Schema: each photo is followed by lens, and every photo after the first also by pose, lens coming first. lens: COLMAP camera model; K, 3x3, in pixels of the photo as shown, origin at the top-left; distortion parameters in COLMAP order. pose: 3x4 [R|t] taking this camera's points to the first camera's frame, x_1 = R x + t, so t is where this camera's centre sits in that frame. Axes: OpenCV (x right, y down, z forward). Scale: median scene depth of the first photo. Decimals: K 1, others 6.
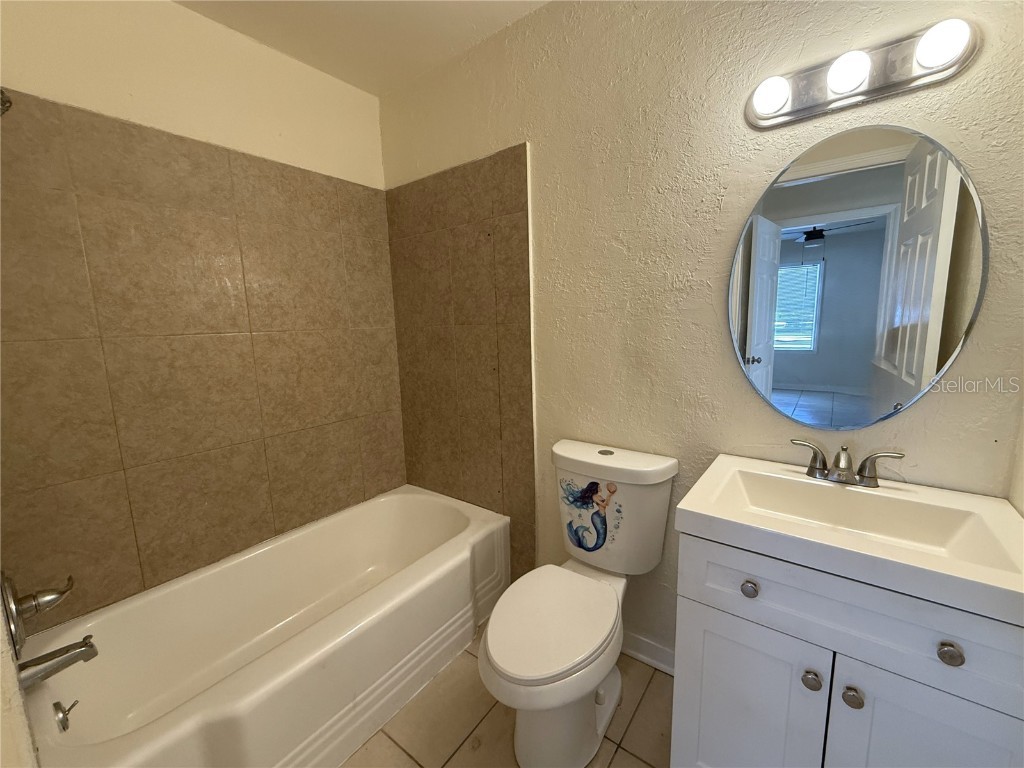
lens RADIAL K [[407.9, 0, 512.0], [0, 407.9, 384.0], [0, 0, 1]] dist [0.001720, -0.000115]
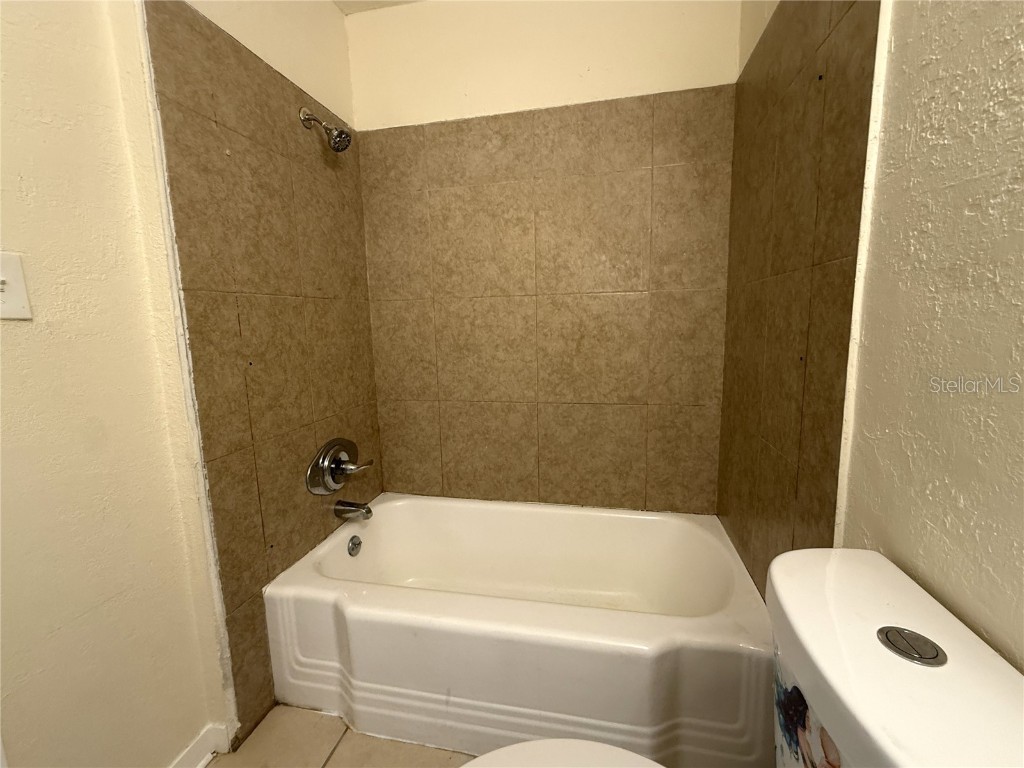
lens RADIAL K [[433.3, 0, 512.0], [0, 433.3, 384.0], [0, 0, 1]] dist [0.001998, 0.000222]
pose [[0.425848, 0.153764, -0.891634, 0.302531], [-0.124891, 0.986010, 0.110391, -0.021069], [0.896134, 0.064347, 0.439094, 0.475440]]
